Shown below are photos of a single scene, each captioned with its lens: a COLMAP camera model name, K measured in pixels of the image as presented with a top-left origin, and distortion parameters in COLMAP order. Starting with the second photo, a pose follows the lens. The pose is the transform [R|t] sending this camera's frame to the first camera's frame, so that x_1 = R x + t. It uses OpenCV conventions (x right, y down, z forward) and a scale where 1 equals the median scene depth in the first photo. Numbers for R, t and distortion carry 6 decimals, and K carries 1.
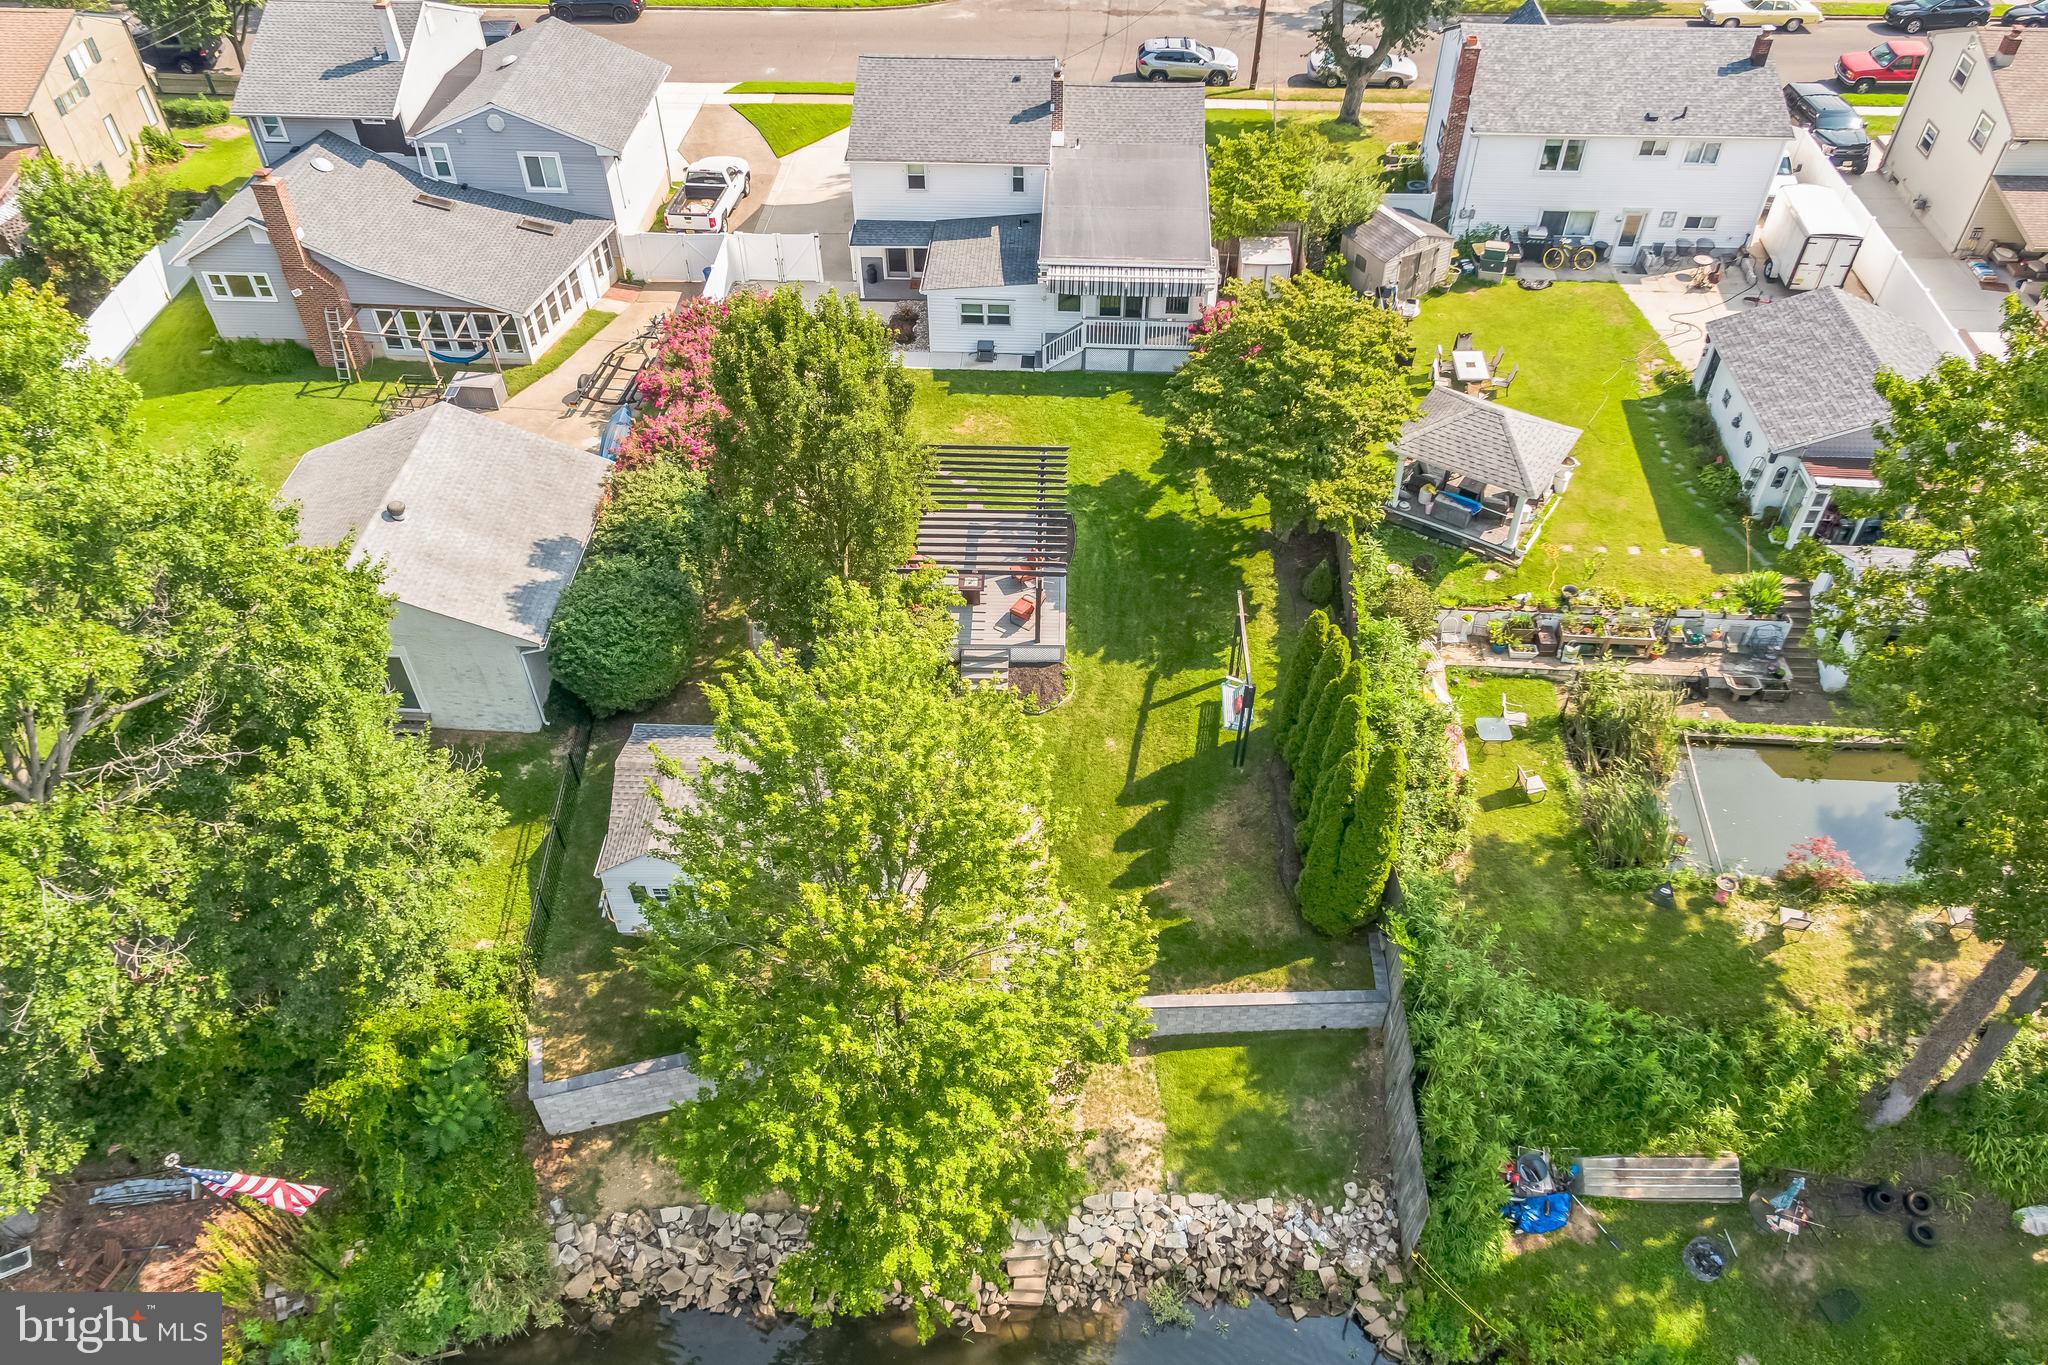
lens RADIAL K [[1463.9, 0, 1029.3], [0, 1463.9, 627.5], [0, 0, 1]] dist [0.004789, 0.004306]
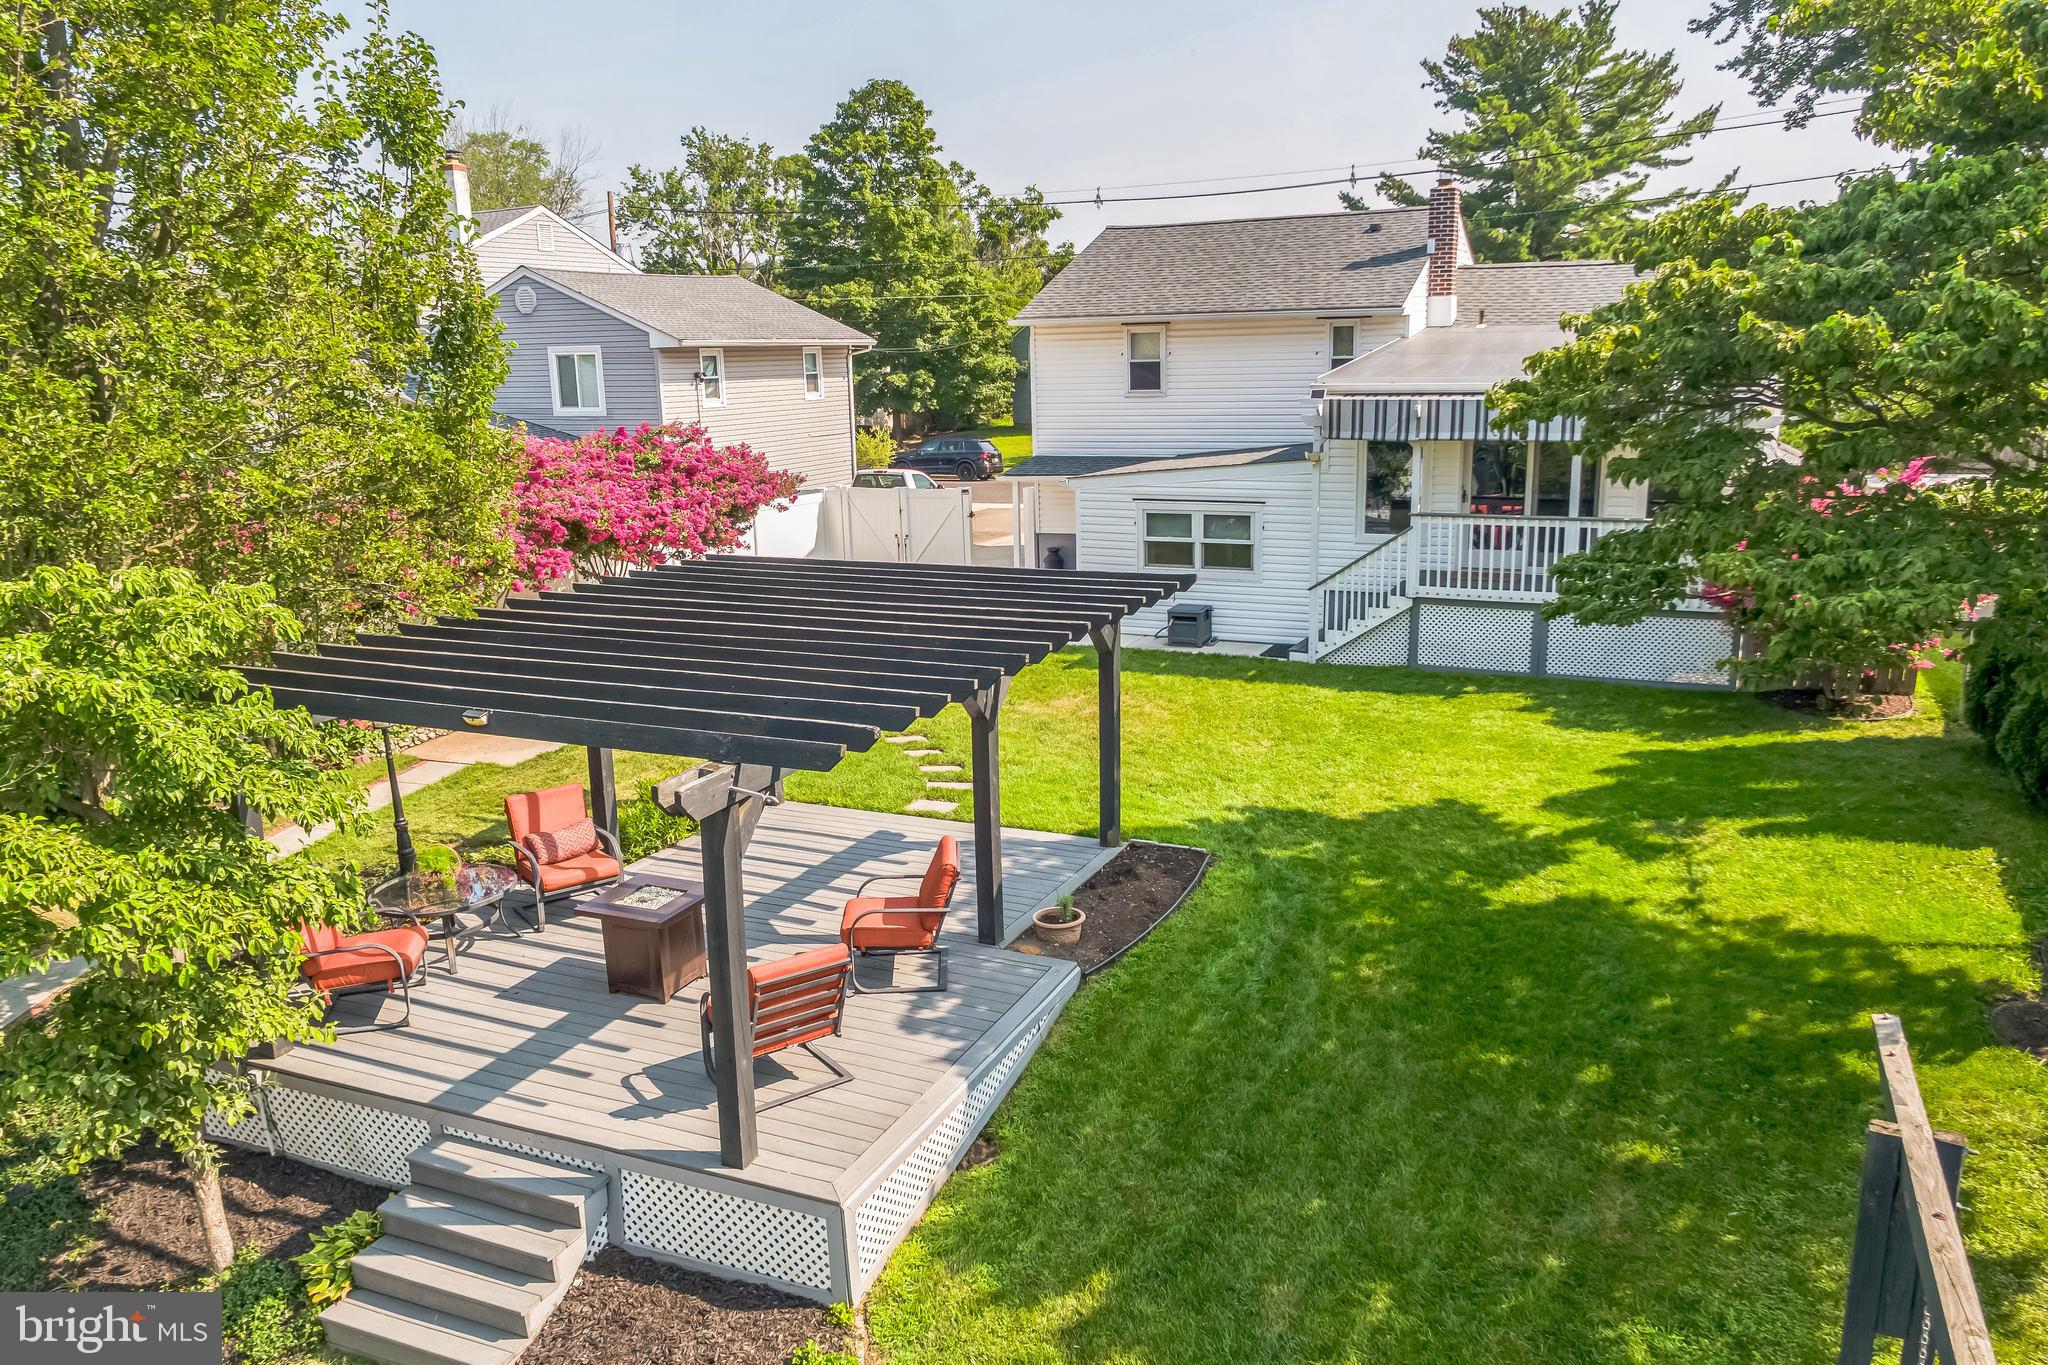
lens RADIAL K [[1463.9, 0, 1029.3], [0, 1463.9, 627.5], [0, 0, 1]] dist [0.004789, 0.004306]
pose [[0.928574, 0.052972, -0.367347, 0.094364], [-0.231968, 0.855462, -0.463007, 0.026821], [0.289724, 0.515150, 0.806648, 0.704457]]
